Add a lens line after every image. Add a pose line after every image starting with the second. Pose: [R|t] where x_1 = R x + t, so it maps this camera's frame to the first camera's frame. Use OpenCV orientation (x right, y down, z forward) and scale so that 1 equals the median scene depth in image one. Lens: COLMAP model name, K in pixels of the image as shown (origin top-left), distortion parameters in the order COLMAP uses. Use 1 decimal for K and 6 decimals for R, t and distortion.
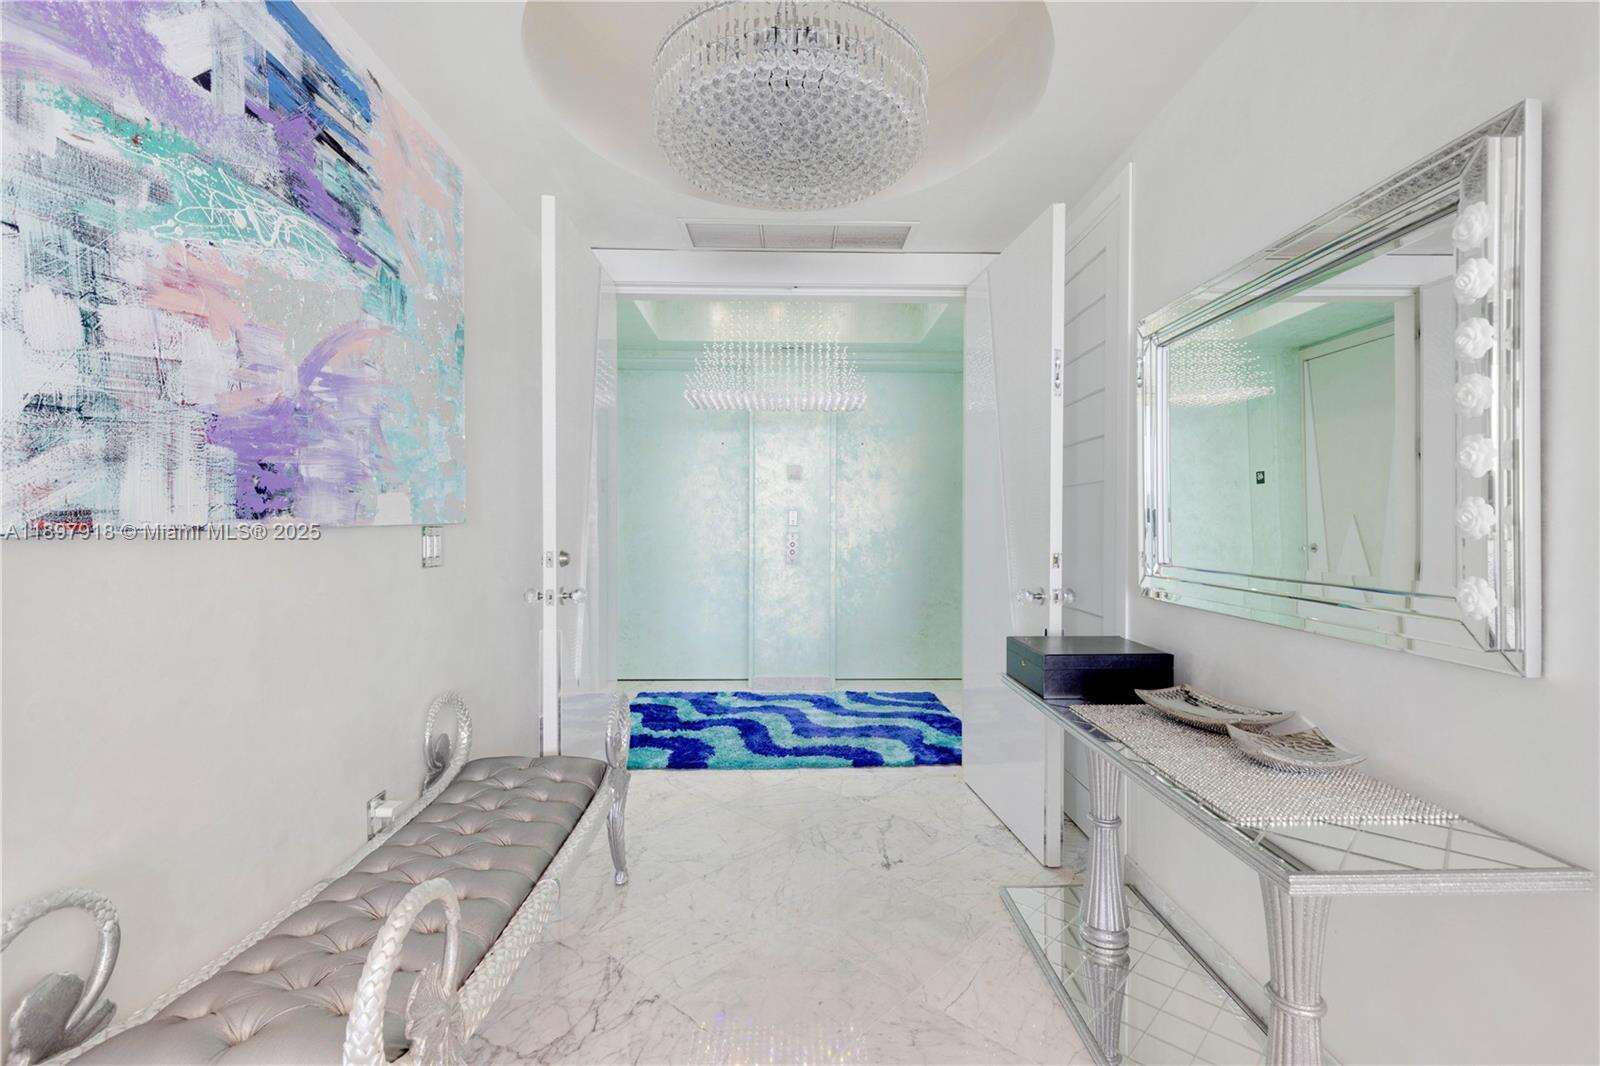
lens RADIAL K [[769.4, 0, 800.0], [0, 769.4, 533.0], [0, 0, 1]] dist [0.000924, 0.000119]
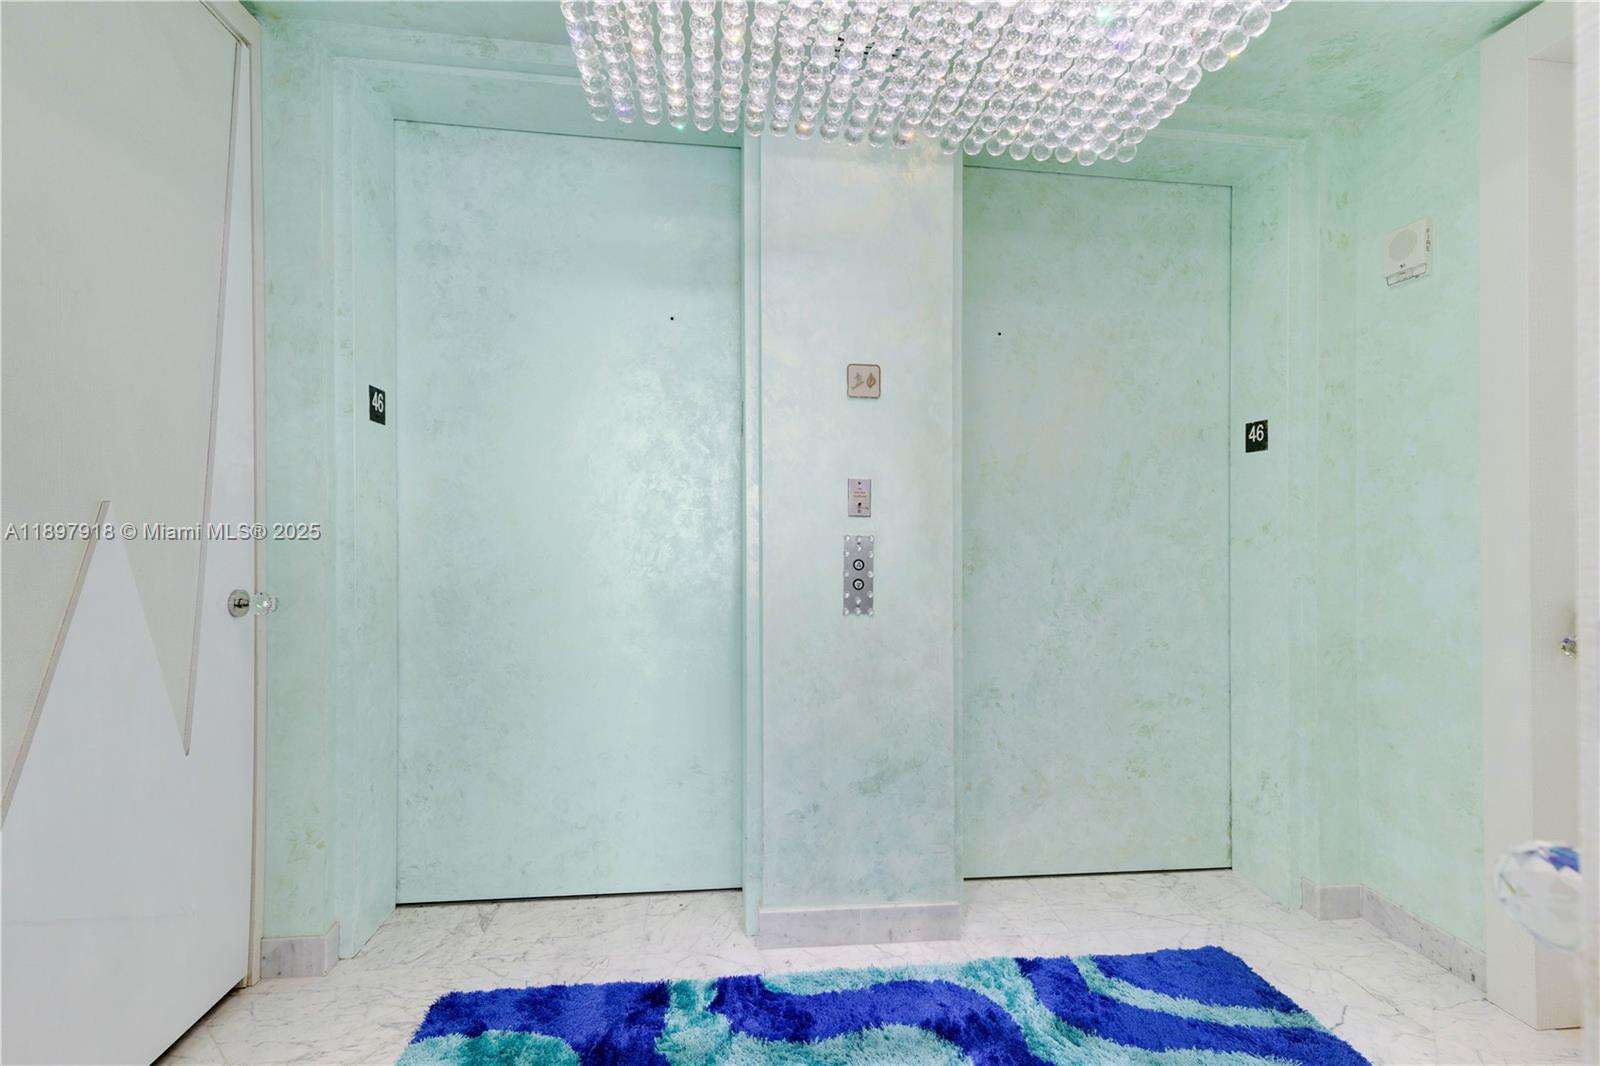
lens RADIAL K [[769.4, 0, 800.0], [0, 769.4, 533.0], [0, 0, 1]] dist [0.000924, 0.000119]
pose [[0.994894, 0.002261, 0.100896, -0.074765], [-0.000711, 0.999881, -0.015398, 0.005572], [-0.100918, 0.015248, 0.994778, 0.588293]]
